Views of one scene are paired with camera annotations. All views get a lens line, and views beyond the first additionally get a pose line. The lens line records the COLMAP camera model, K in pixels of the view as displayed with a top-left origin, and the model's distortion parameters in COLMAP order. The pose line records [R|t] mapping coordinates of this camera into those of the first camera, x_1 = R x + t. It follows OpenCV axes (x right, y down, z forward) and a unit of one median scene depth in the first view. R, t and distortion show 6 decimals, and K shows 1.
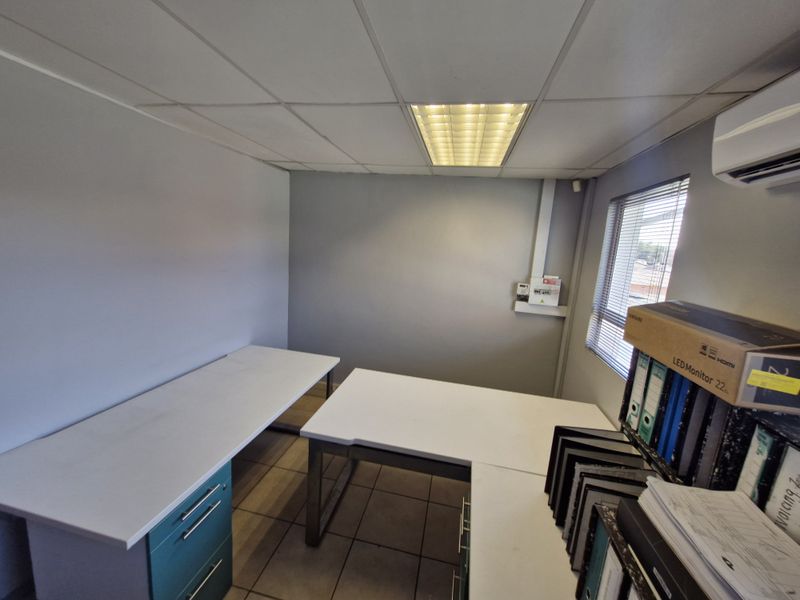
lens RADIAL K [[310.1, 0, 400.5], [0, 310.1, 295.3], [0, 0, 1]] dist [-0.000143, -0.000154]
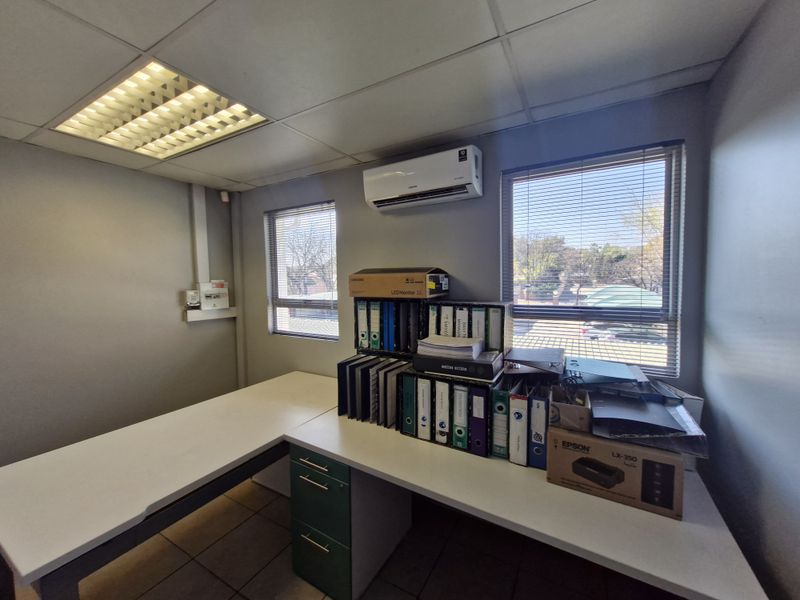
lens RADIAL K [[319.1, 0, 400.0], [0, 319.1, 300.0], [0, 0, 1]] dist [0.000630, 0.000033]
pose [[0.303123, -0.129799, 0.944070, -0.417314], [0.189697, 0.979072, 0.073704, 0.048633], [-0.933880, 0.156746, 0.321402, 0.129468]]
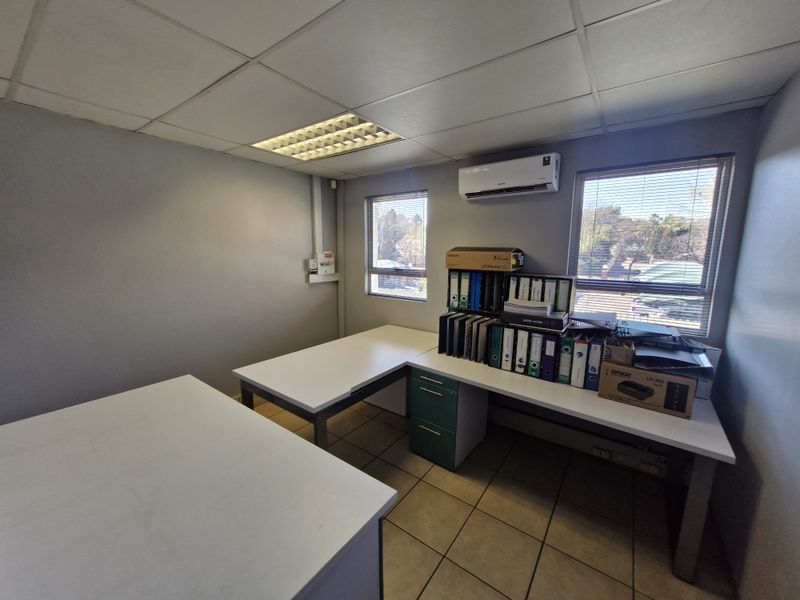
lens RADIAL K [[315.7, 0, 396.0], [0, 315.7, 299.3], [0, 0, 1]] dist [-0.001307, -0.000454]
pose [[0.423719, -0.203994, 0.882524, -0.759135], [0.169192, 0.974987, 0.144133, -0.010112], [-0.889852, 0.088244, 0.447634, 0.197294]]
